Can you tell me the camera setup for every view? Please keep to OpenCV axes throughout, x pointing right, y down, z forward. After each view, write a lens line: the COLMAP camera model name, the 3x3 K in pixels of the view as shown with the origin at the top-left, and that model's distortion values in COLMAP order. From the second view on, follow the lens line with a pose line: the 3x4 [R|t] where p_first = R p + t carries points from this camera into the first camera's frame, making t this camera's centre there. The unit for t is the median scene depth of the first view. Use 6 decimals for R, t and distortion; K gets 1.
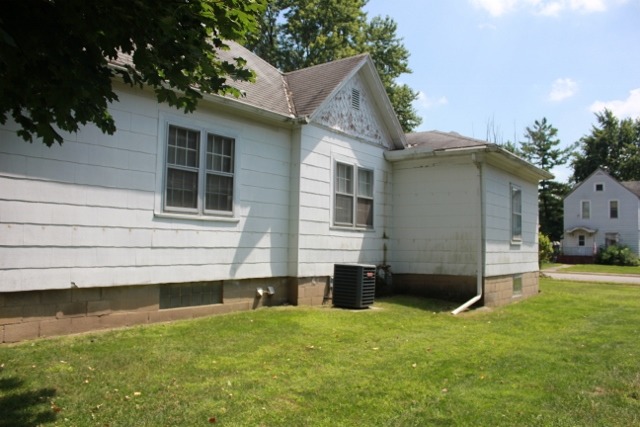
lens RADIAL K [[530.7, 0, 320.0], [0, 530.7, 213.5], [0, 0, 1]] dist [-0.169201, 0.179880]
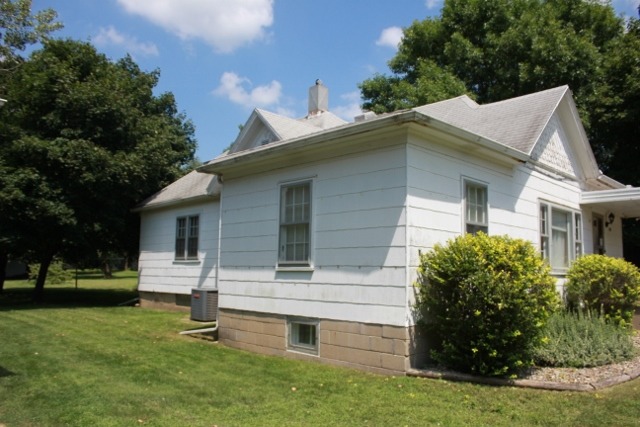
lens RADIAL K [[530.7, 0, 320.0], [0, 530.7, 213.5], [0, 0, 1]] dist [-0.169201, 0.179880]
pose [[-0.167927, -0.149466, -0.974403, 1.516920], [0.025684, 0.987440, -0.155892, 0.140452], [0.985465, -0.051205, -0.161979, 1.708733]]
